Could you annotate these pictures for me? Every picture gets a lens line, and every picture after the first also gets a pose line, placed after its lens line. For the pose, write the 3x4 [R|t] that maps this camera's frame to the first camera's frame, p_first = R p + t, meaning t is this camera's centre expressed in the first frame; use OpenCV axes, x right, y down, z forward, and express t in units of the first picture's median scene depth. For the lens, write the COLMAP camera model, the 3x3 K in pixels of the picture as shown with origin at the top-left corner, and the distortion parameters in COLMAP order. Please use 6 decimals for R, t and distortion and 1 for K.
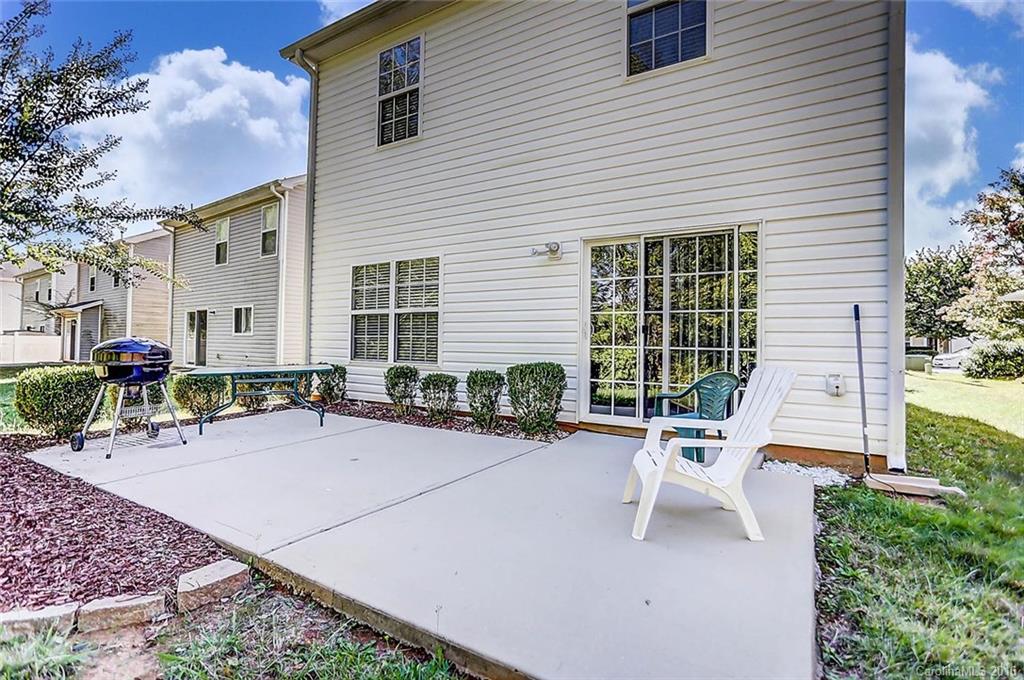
lens RADIAL K [[473.1, 0, 512.2], [0, 473.1, 338.7], [0, 0, 1]] dist [-0.025030, -0.000183]
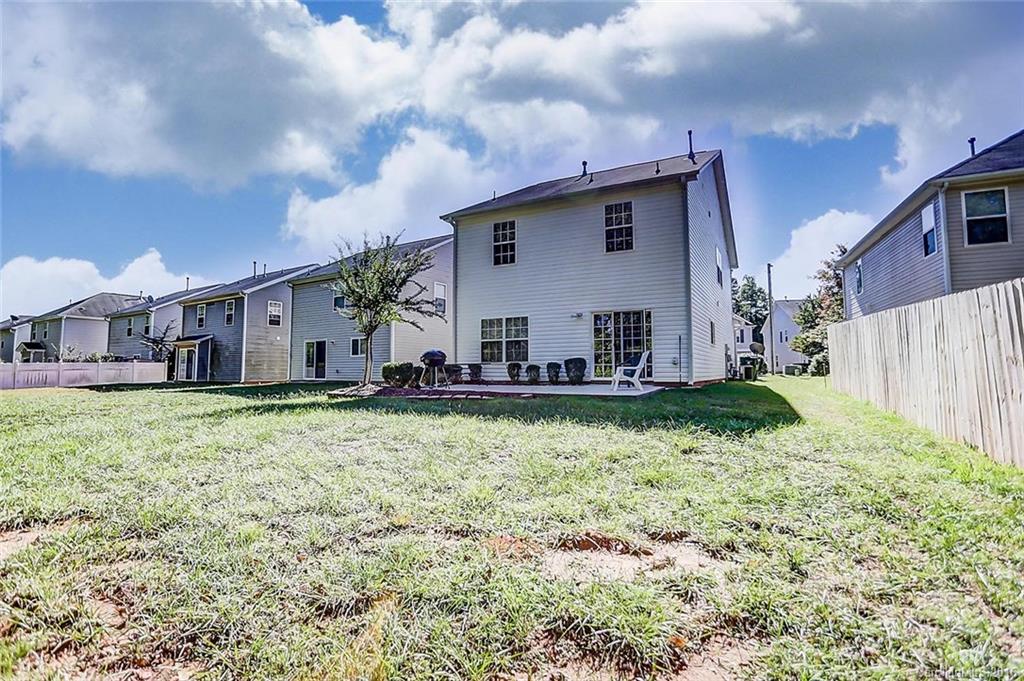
lens RADIAL K [[473.1, 0, 511.3], [0, 473.1, 340.3], [0, 0, 1]] dist [-0.025030, -0.000183]
pose [[0.997681, -0.013055, 0.066797, -0.398033], [0.016769, 0.998326, -0.055348, 0.075395], [-0.065963, 0.056340, 0.996230, -1.347655]]
